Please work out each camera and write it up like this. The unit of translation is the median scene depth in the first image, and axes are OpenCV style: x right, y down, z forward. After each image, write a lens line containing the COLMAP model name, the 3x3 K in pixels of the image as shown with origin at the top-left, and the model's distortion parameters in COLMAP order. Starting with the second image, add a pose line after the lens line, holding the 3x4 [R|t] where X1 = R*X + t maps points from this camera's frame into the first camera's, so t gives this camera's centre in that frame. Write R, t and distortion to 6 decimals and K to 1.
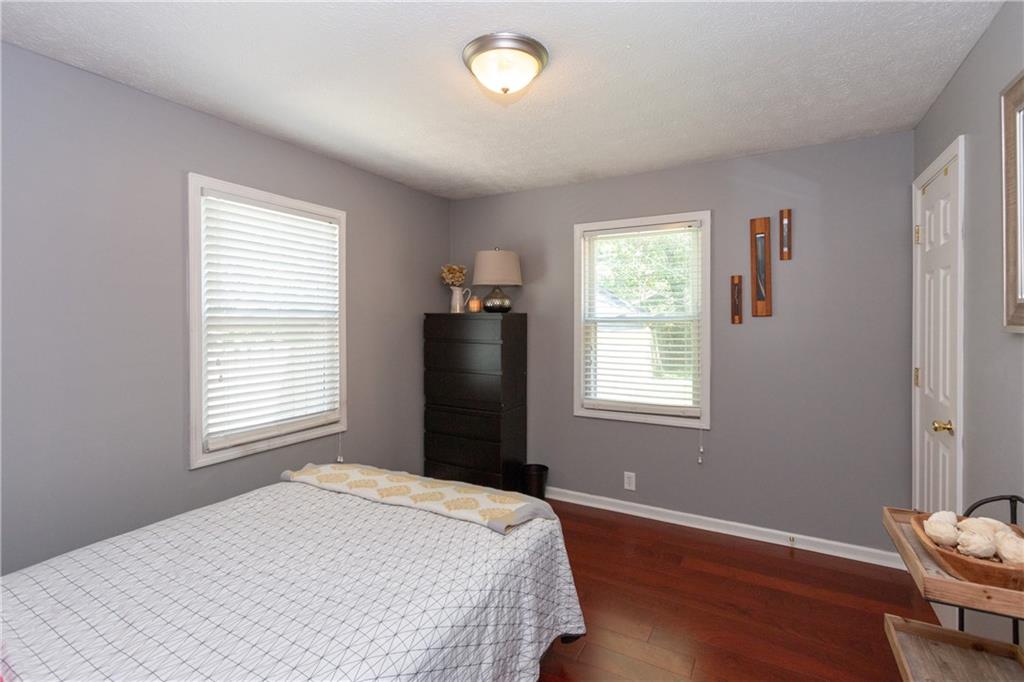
lens RADIAL K [[470.9, 0, 512.8], [0, 470.9, 326.6], [0, 0, 1]] dist [0.002190, 0.000145]
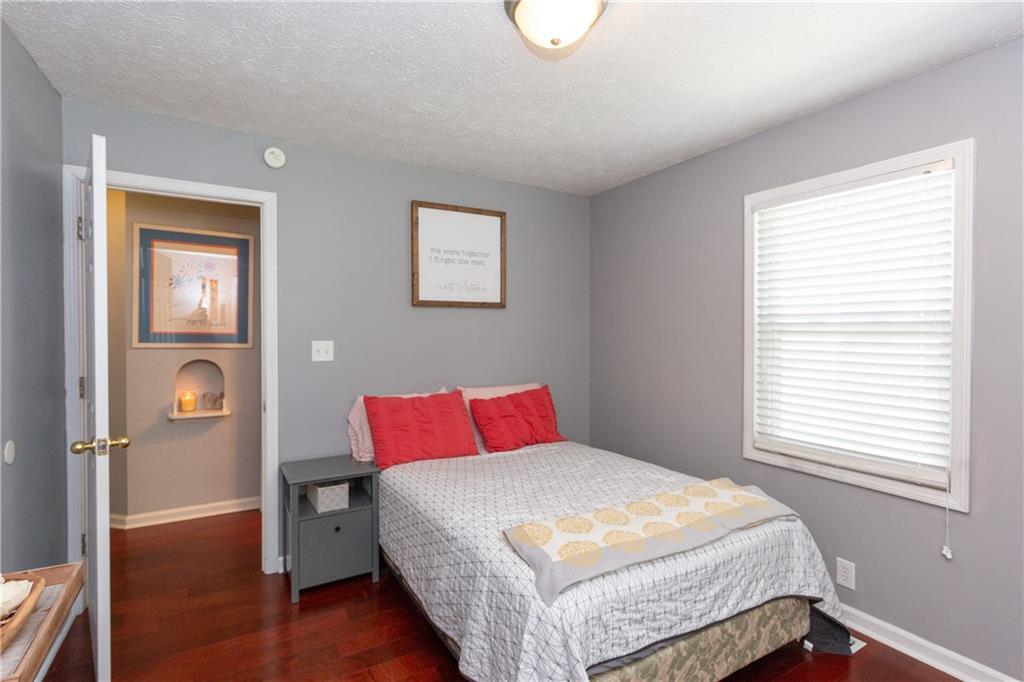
lens RADIAL K [[484.8, 0, 510.7], [0, 484.8, 331.9], [0, 0, 1]] dist [-0.003757, -0.000453]
pose [[-0.492290, 0.004451, -0.870420, 0.542388], [-0.010046, 0.999891, 0.010795, -0.005109], [0.870373, 0.014059, -0.492191, 0.974583]]
